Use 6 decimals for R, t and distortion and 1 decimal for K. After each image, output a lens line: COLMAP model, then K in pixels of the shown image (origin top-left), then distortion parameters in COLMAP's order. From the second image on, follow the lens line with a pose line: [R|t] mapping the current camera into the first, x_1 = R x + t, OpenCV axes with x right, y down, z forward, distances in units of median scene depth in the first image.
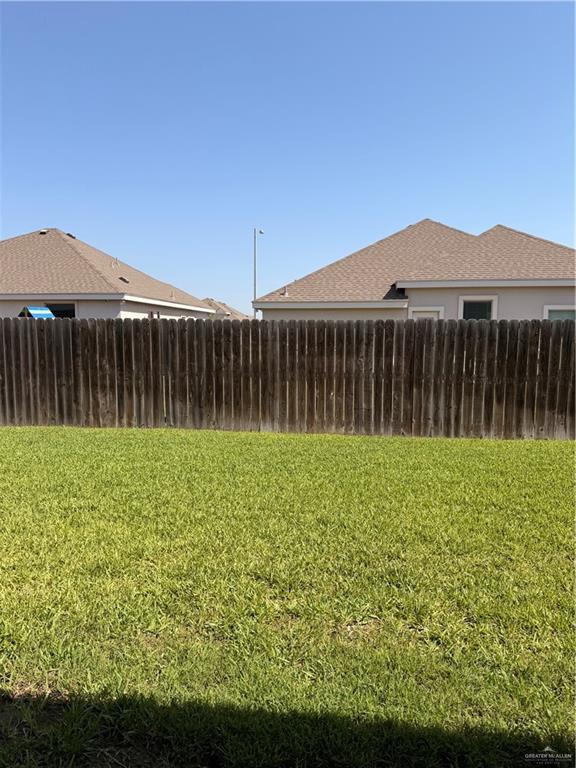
lens RADIAL K [[539.0, 0, 289.2], [0, 539.0, 382.4], [0, 0, 1]] dist [0.071554, -0.054402]
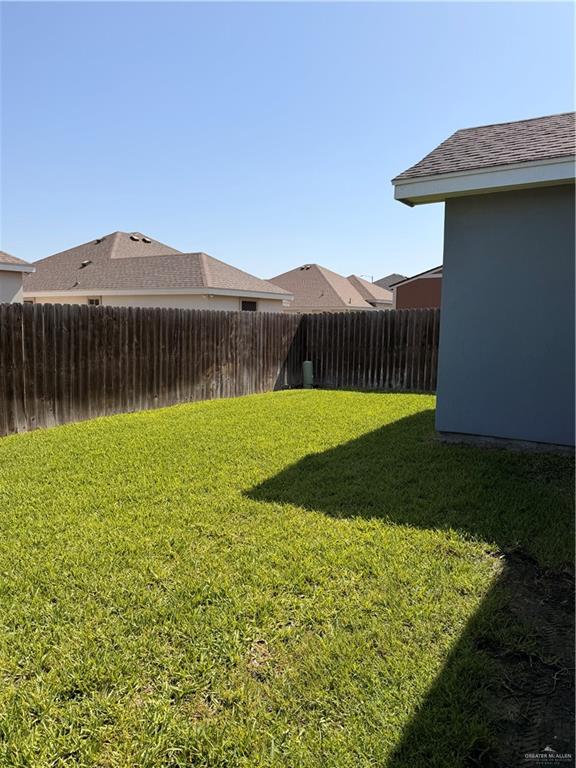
lens RADIAL K [[539.0, 0, 291.8], [0, 539.0, 382.8], [0, 0, 1]] dist [0.071554, -0.054402]
pose [[0.441036, -0.103184, 0.891538, -0.185104], [0.072774, 0.994209, 0.079066, -0.019233], [-0.894534, 0.030010, 0.445992, 0.168453]]
